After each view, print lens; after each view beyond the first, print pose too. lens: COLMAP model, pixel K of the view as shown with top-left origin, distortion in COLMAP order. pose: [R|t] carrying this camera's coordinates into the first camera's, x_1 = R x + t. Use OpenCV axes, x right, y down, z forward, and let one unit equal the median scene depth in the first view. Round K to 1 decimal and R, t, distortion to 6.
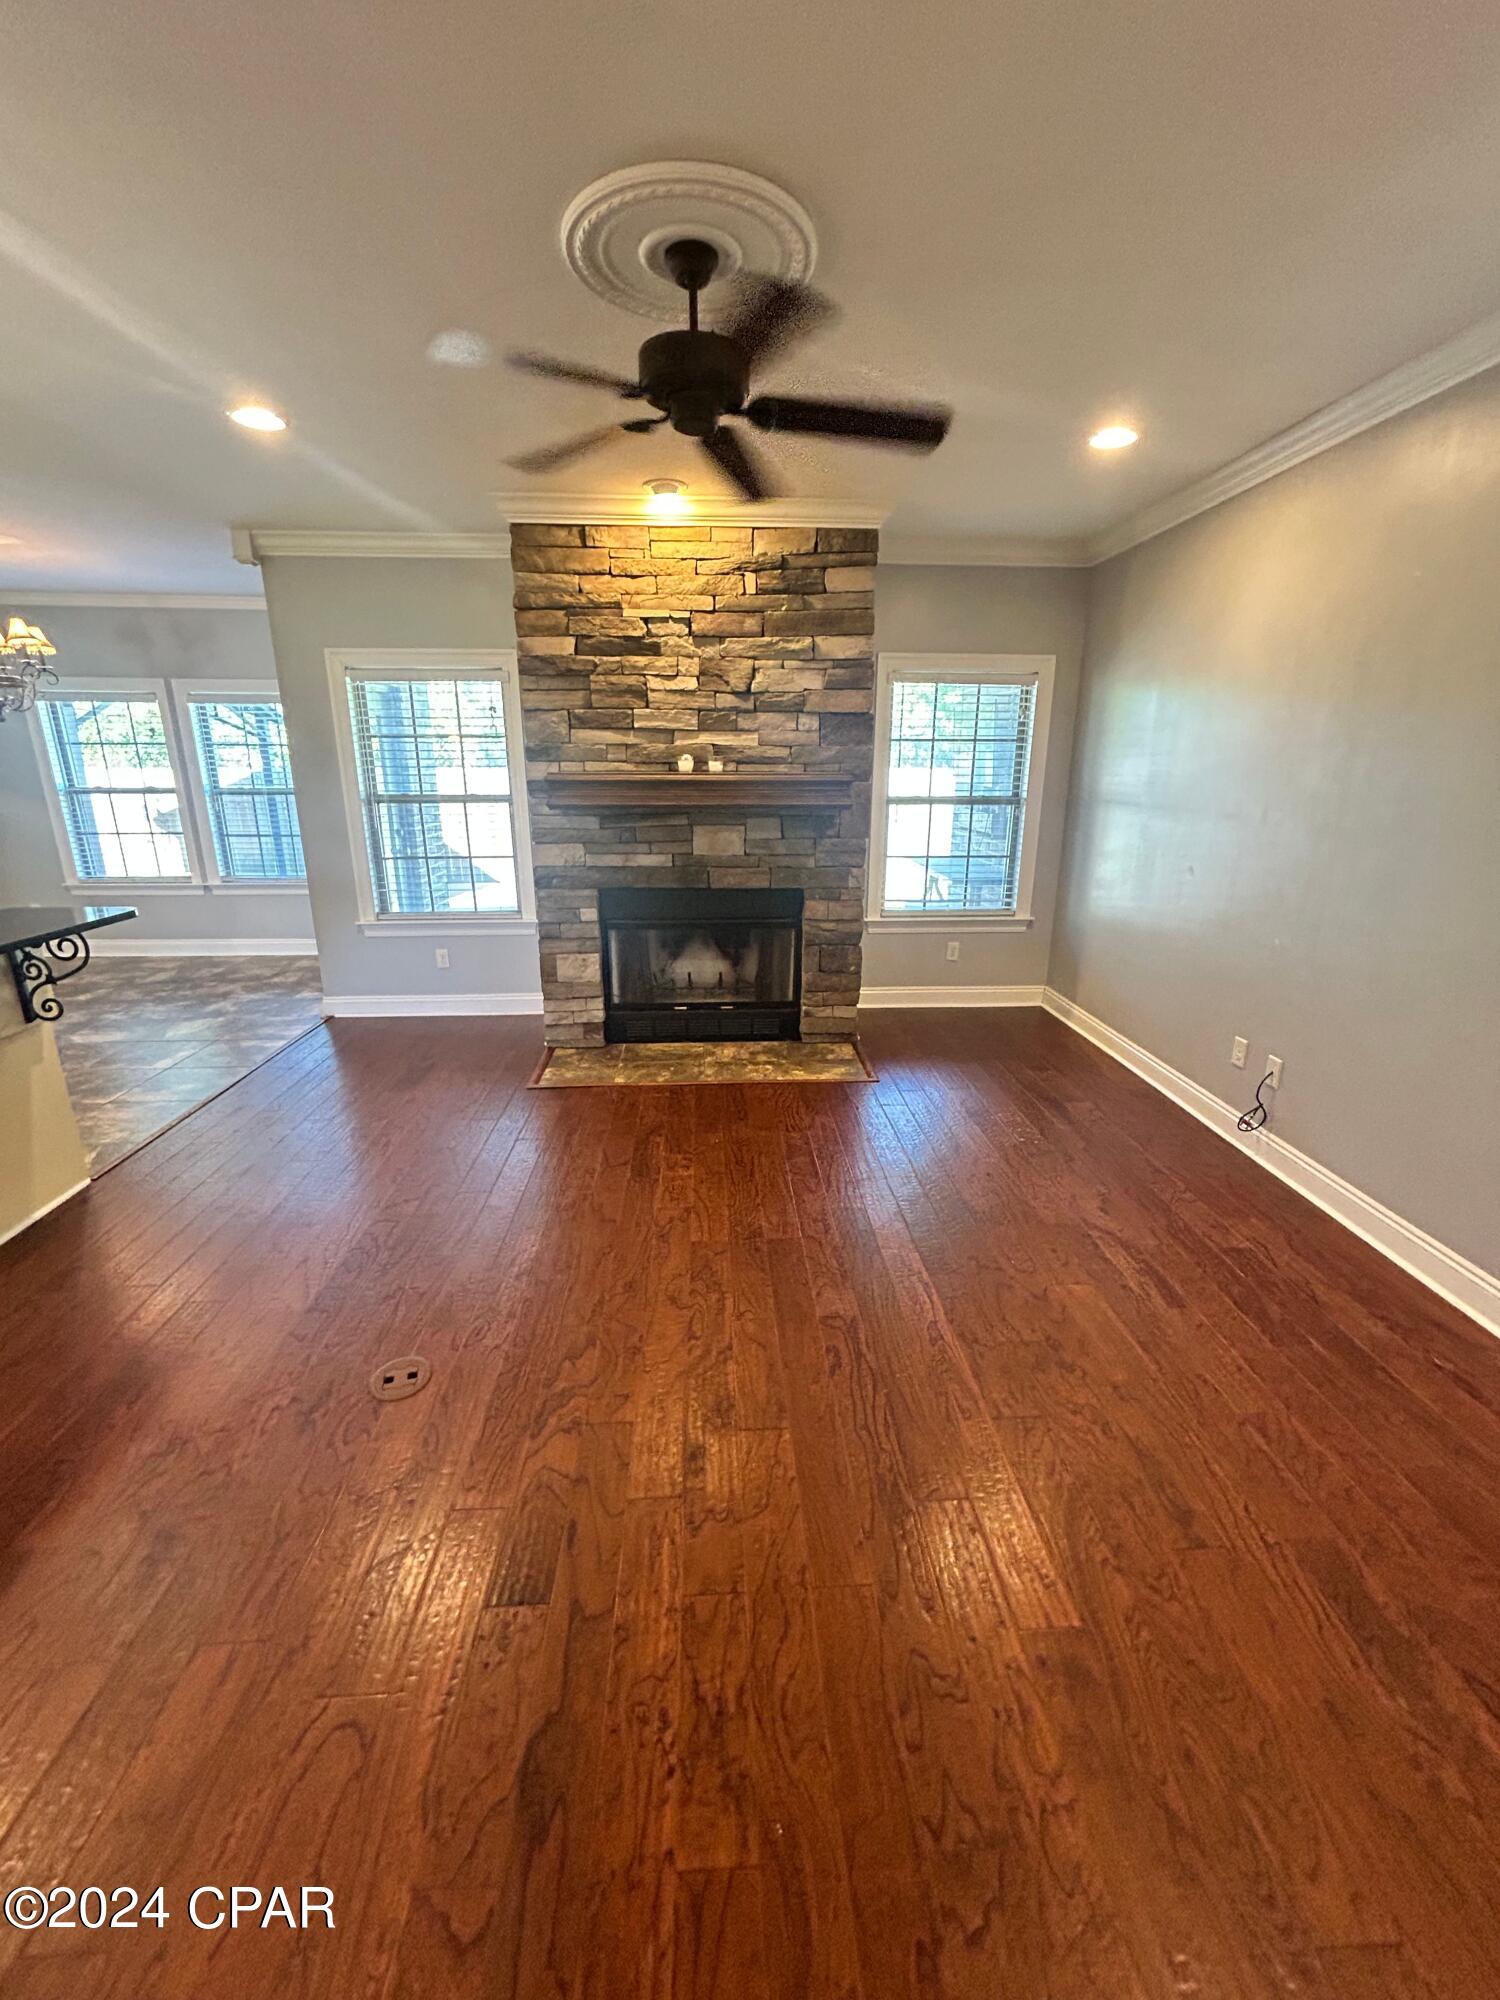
lens RADIAL K [[813.2, 0, 752.8], [0, 813.2, 995.9], [0, 0, 1]] dist [-0.000451, 0.001279]
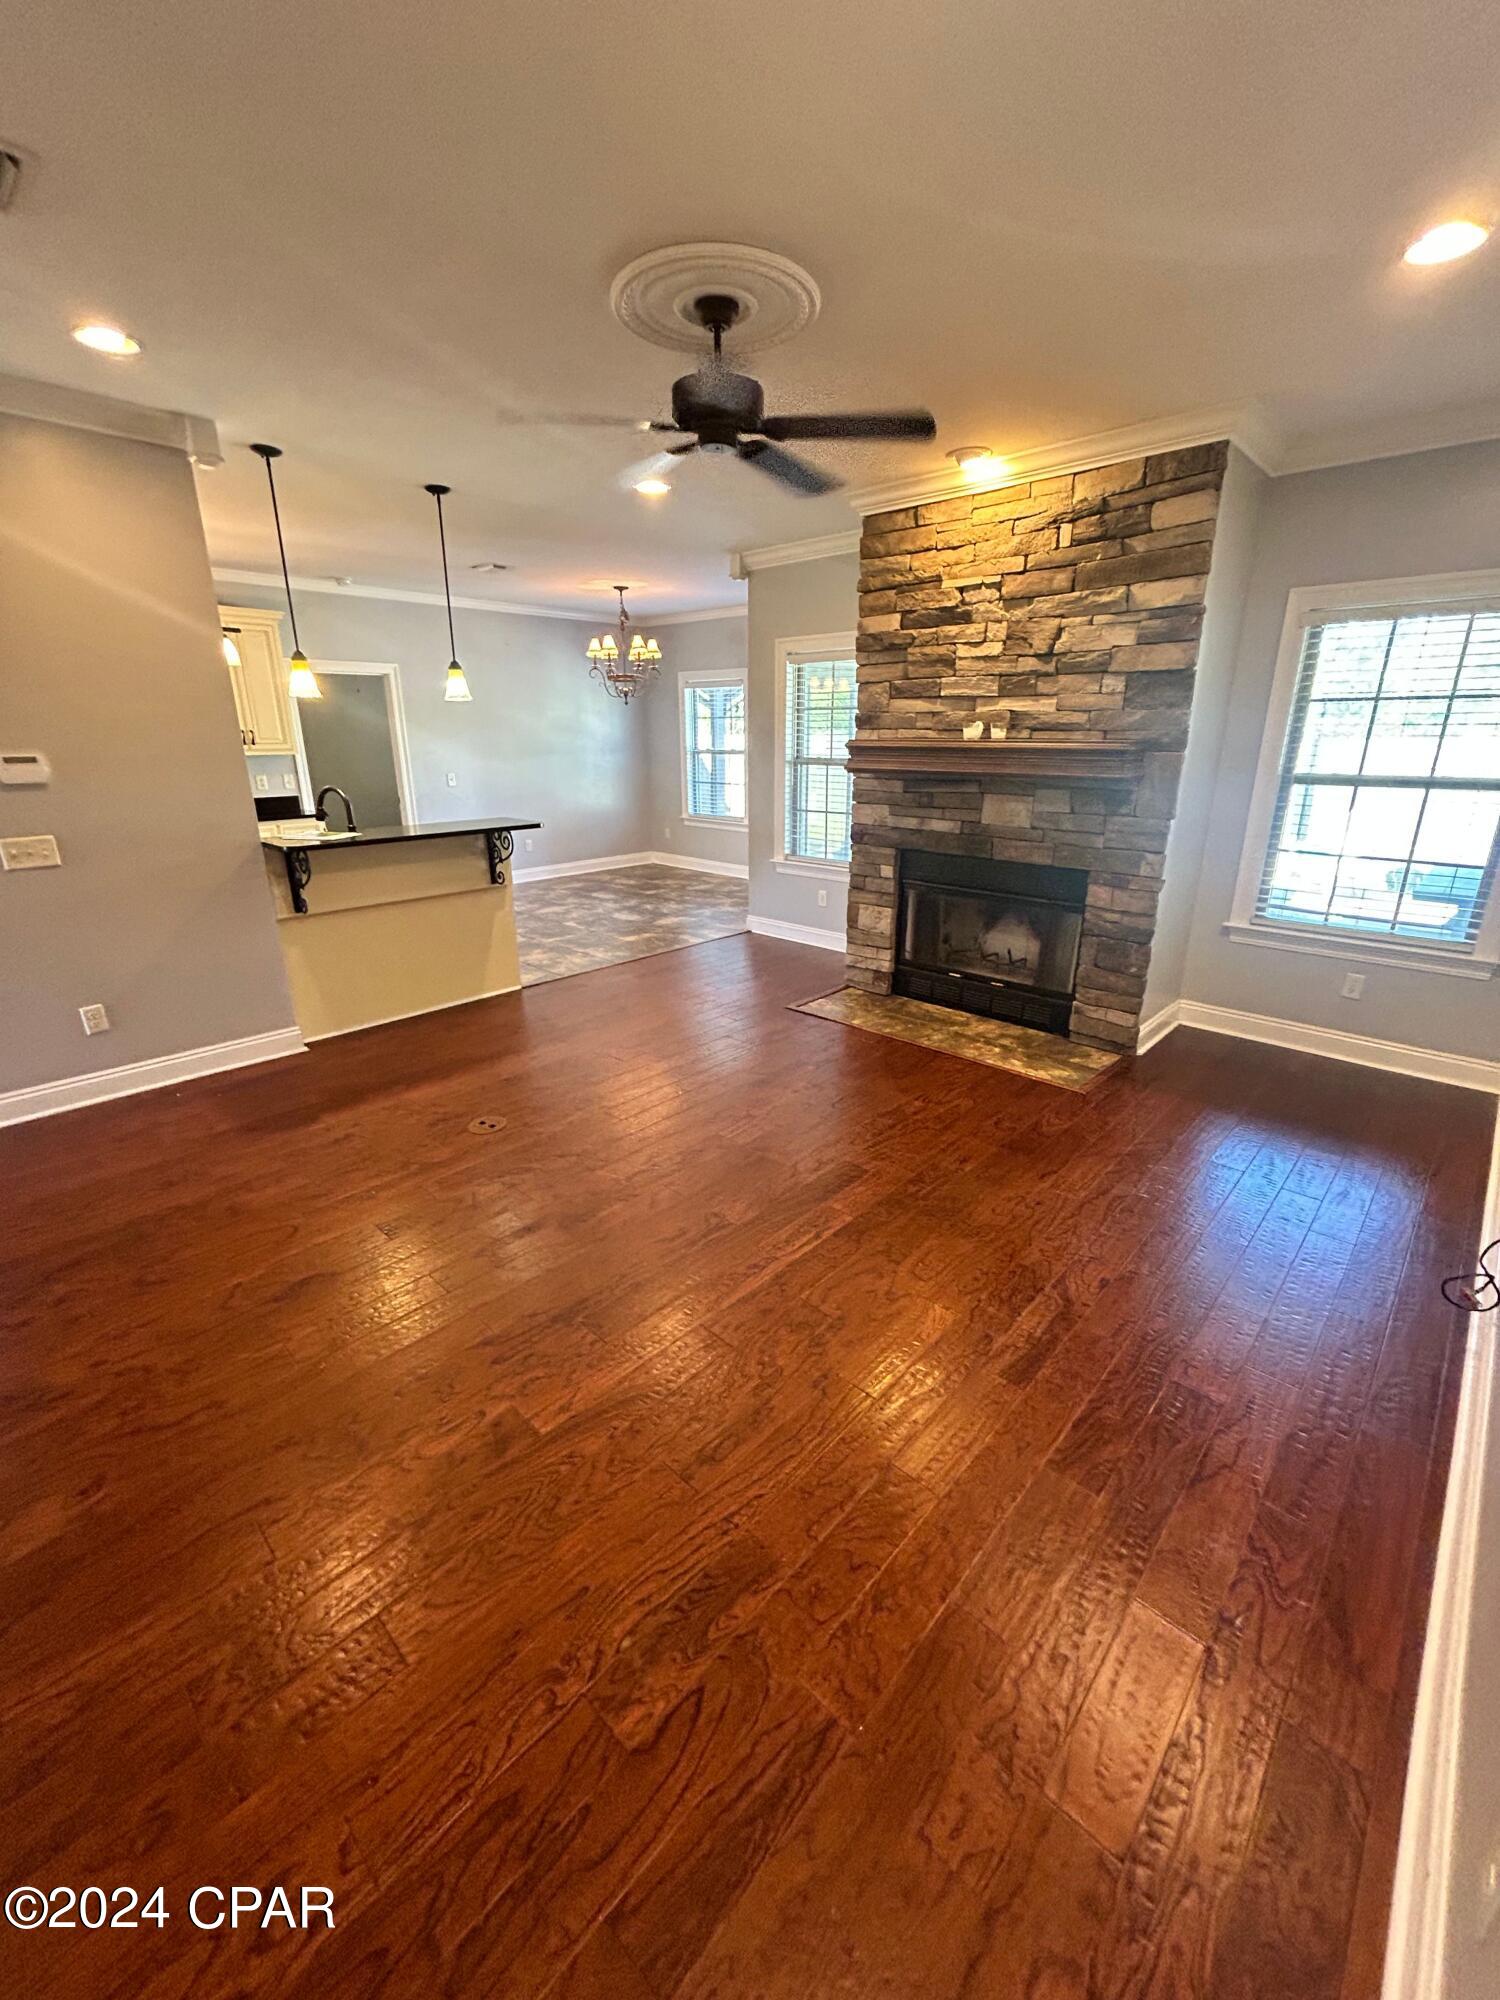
lens RADIAL K [[814.0, 0, 751.1], [0, 814.0, 995.6], [0, 0, 1]] dist [-0.000953, 0.000774]
pose [[0.690364, 0.222217, -0.688489, 0.482584], [-0.199523, 0.973233, 0.114055, -0.027445], [0.695405, 0.058630, 0.716222, 0.108150]]
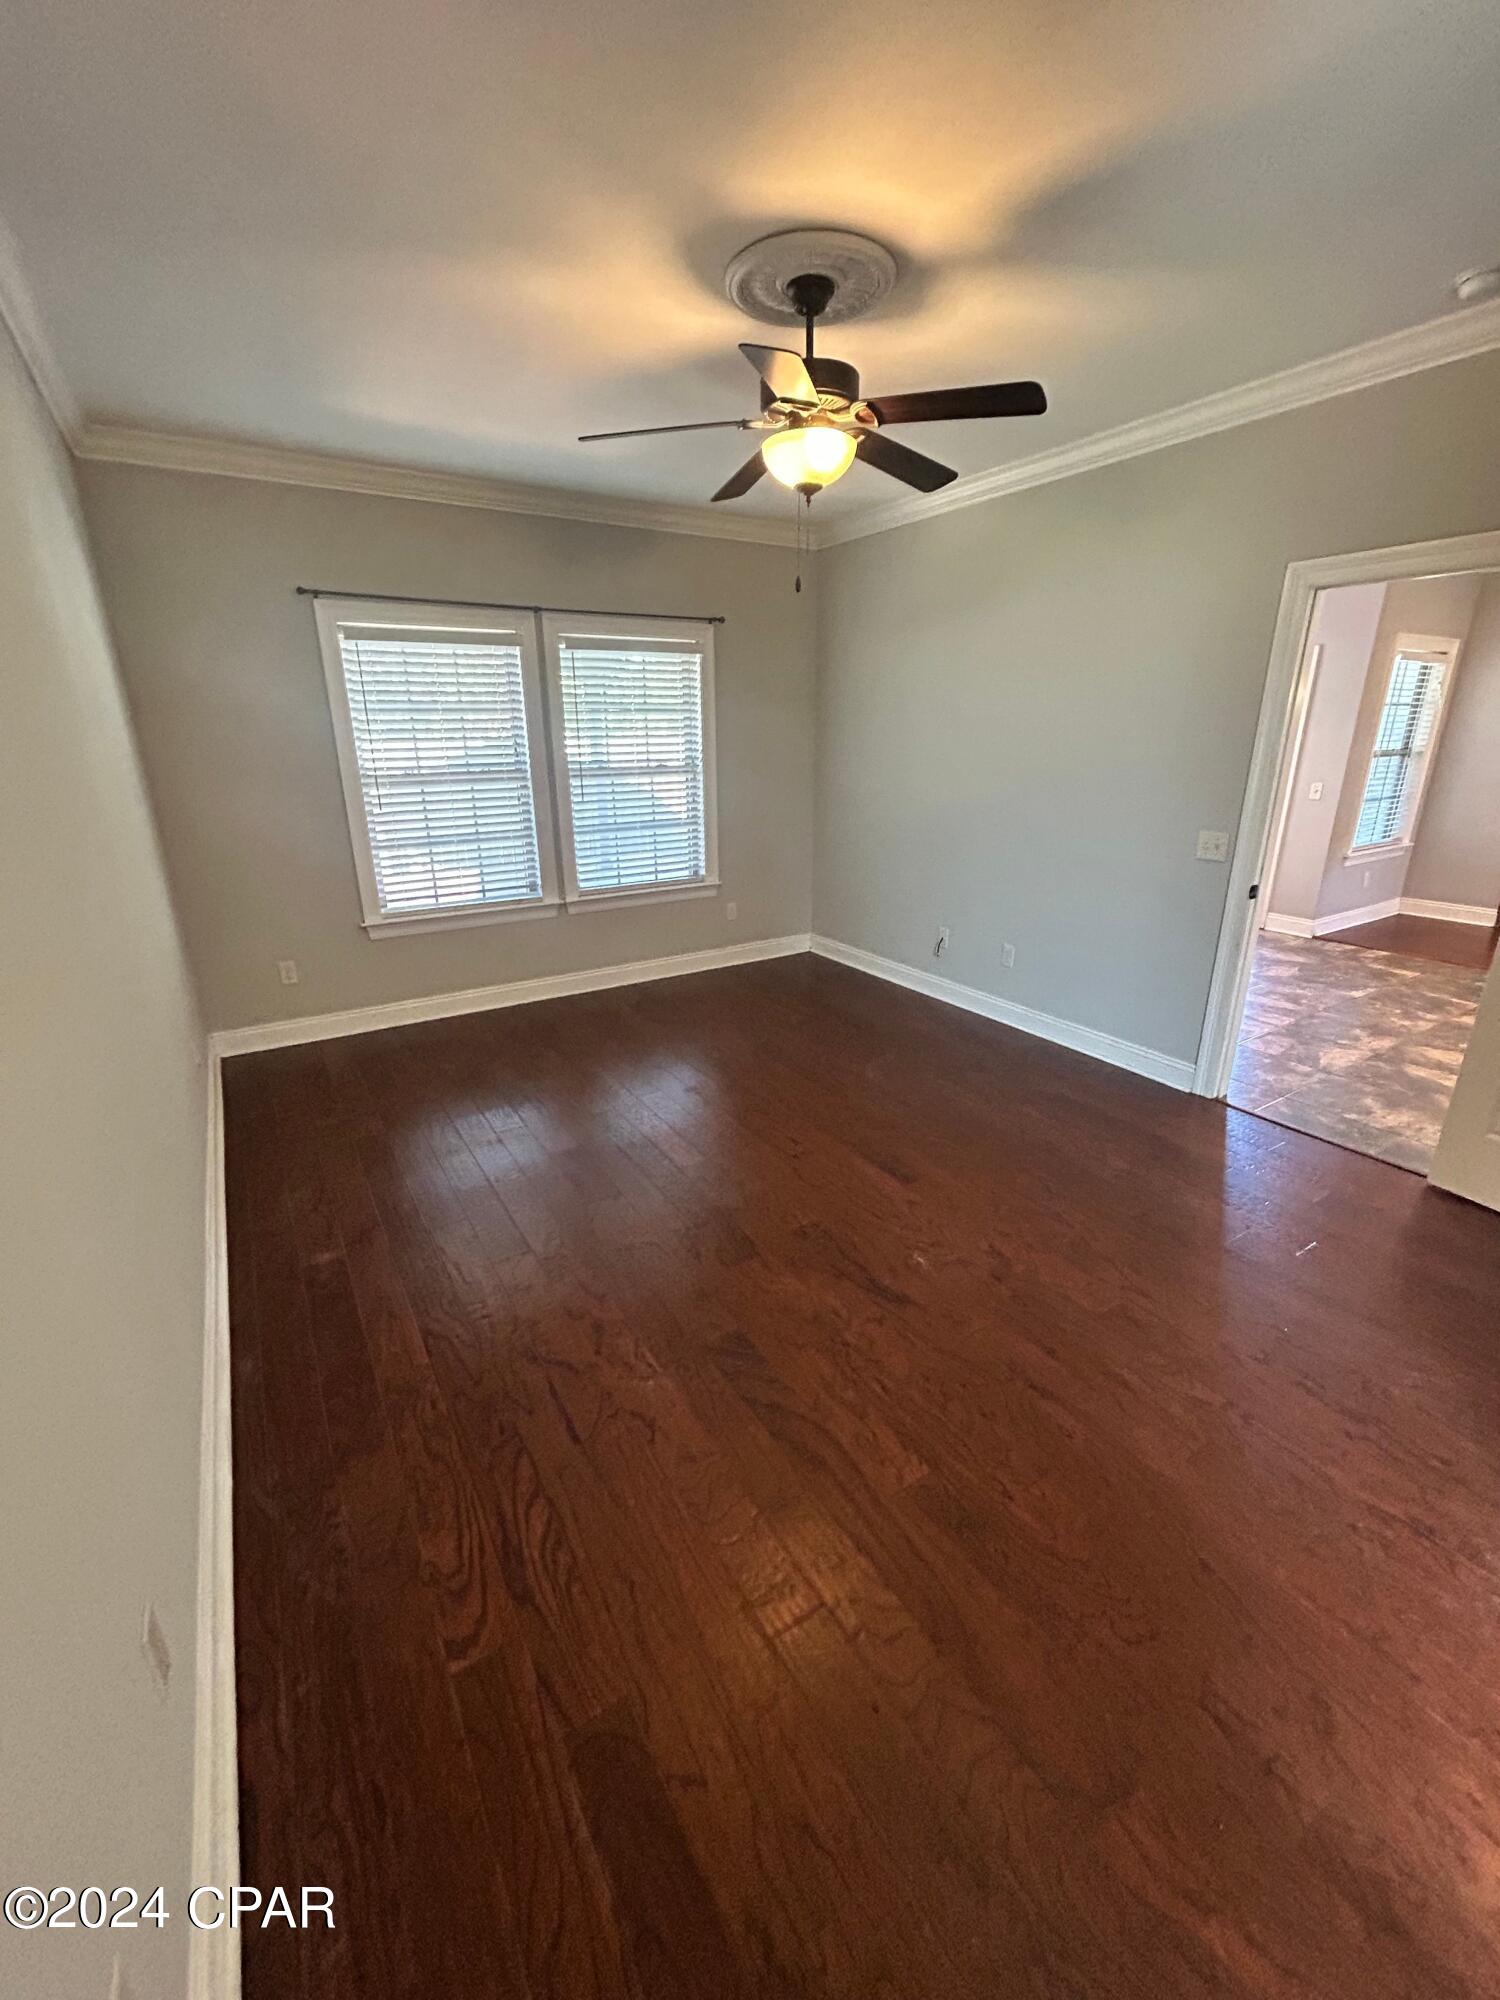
lens RADIAL K [[802.4, 0, 712.5], [0, 802.4, 993.9], [0, 0, 1]] dist [-0.014986, 0.000034]
pose [[0.889114, -0.154507, 0.430818, -1.391428], [0.136809, 0.987979, 0.071982, -0.143198], [-0.436761, -0.005061, 0.899564, 0.480092]]
